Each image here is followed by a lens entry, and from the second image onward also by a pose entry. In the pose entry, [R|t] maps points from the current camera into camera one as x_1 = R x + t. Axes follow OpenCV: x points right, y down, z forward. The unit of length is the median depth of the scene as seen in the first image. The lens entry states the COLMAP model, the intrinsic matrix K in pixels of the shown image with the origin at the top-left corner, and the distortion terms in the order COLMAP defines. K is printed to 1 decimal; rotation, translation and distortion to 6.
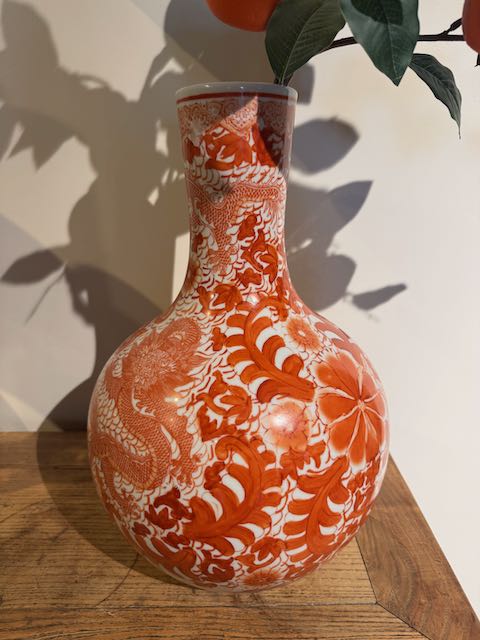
lens RADIAL K [[456.5, 0, 240.0], [0, 456.5, 320.0], [0, 0, 1]] dist [0.091644, -0.150562]
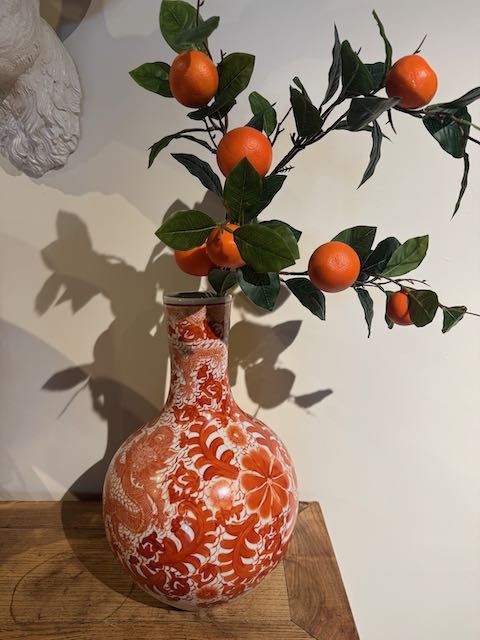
lens RADIAL K [[456.5, 0, 240.0], [0, 456.5, 320.0], [0, 0, 1]] dist [0.091644, -0.150562]
pose [[0.999893, -0.002082, -0.014498, 0.179364], [-0.000074, 0.989115, -0.147145, -0.142131], [0.014646, 0.147130, 0.989009, -0.710559]]
